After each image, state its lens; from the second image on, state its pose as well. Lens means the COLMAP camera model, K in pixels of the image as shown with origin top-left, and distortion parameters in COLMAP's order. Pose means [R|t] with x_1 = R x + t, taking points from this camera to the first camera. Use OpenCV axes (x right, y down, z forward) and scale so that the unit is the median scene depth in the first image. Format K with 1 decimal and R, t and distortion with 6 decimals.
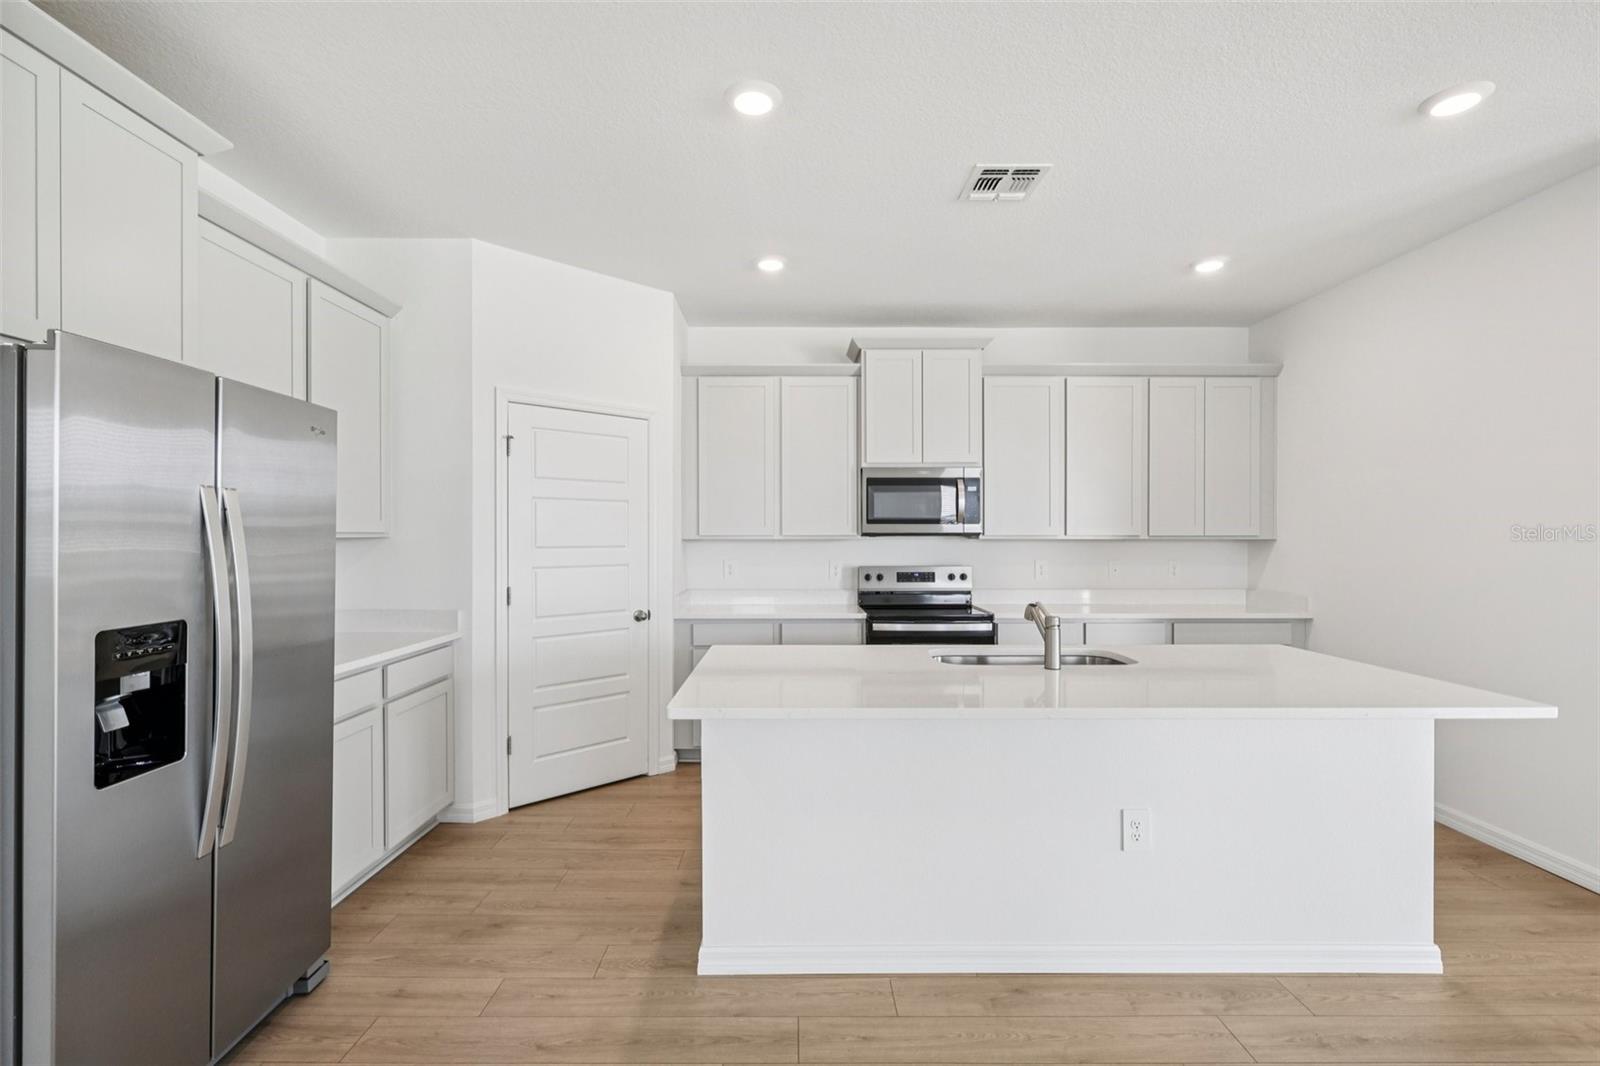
lens RADIAL K [[743.5, 0, 791.9], [0, 743.5, 540.3], [0, 0, 1]] dist [-0.003888, 0.000141]
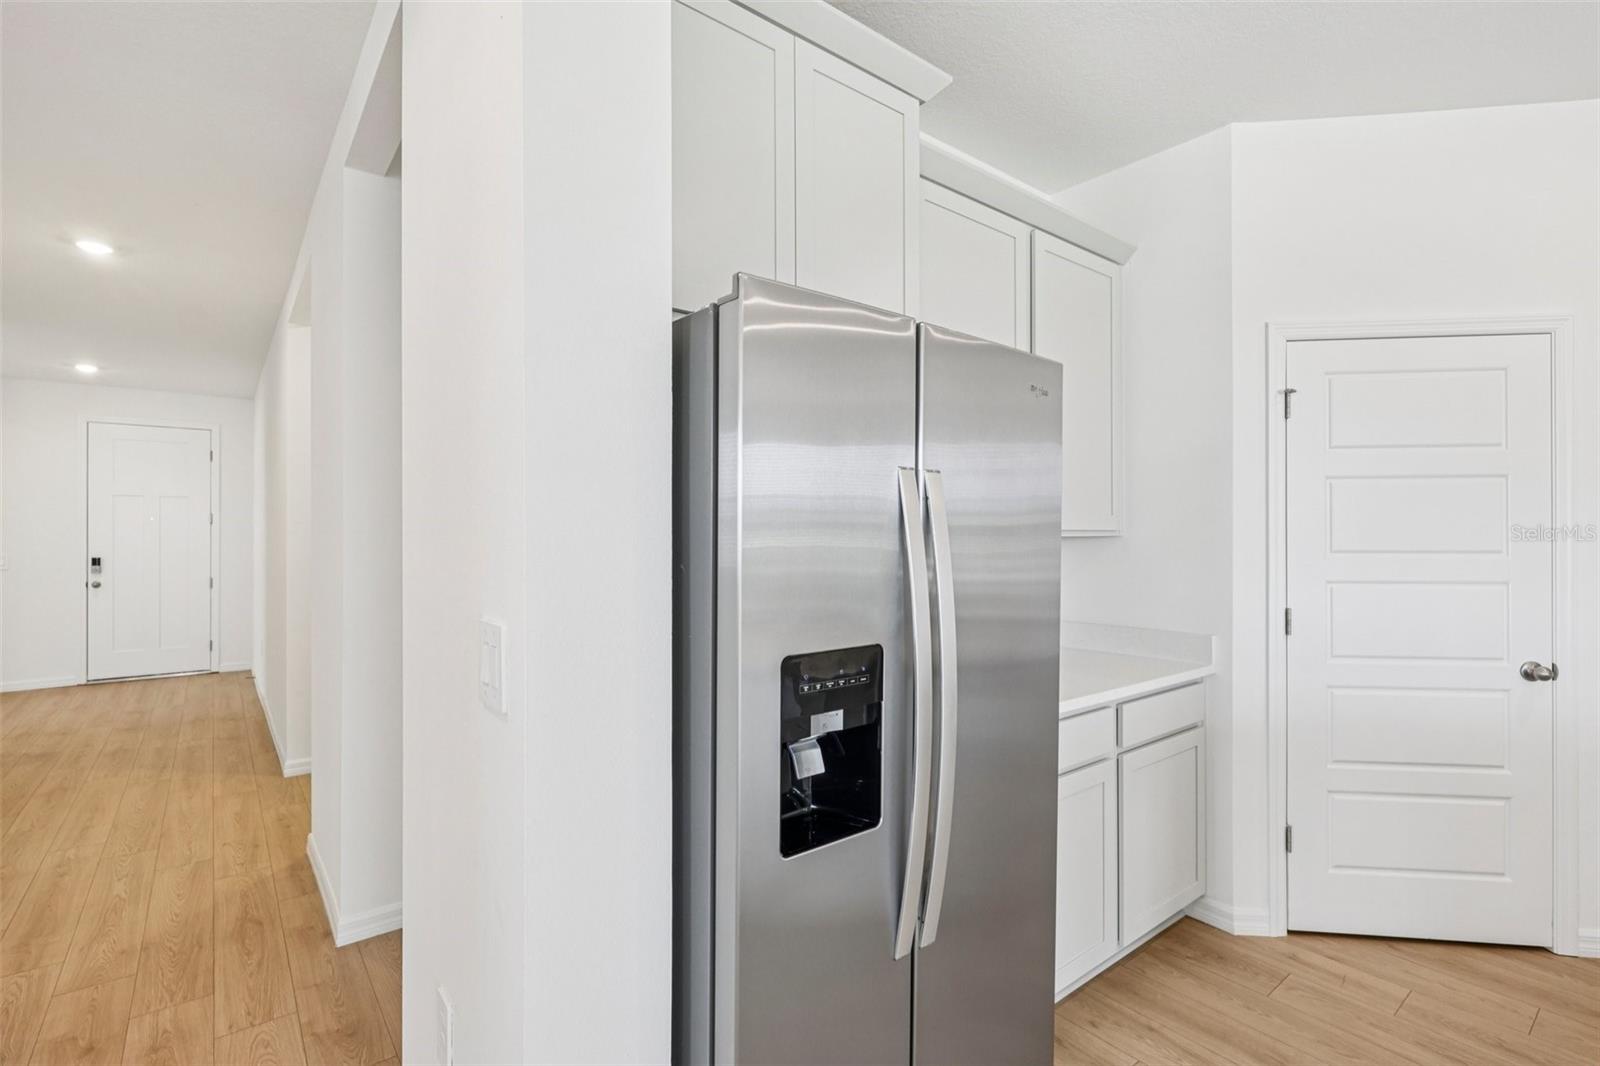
lens RADIAL K [[743.5, 0, 796.2], [0, 743.5, 531.1], [0, 0, 1]] dist [-0.003888, 0.000141]
pose [[0.626495, -0.003995, -0.779415, -0.159433], [-0.004255, 0.999954, -0.008546, -0.001373], [0.779414, 0.008670, 0.626450, 0.260077]]
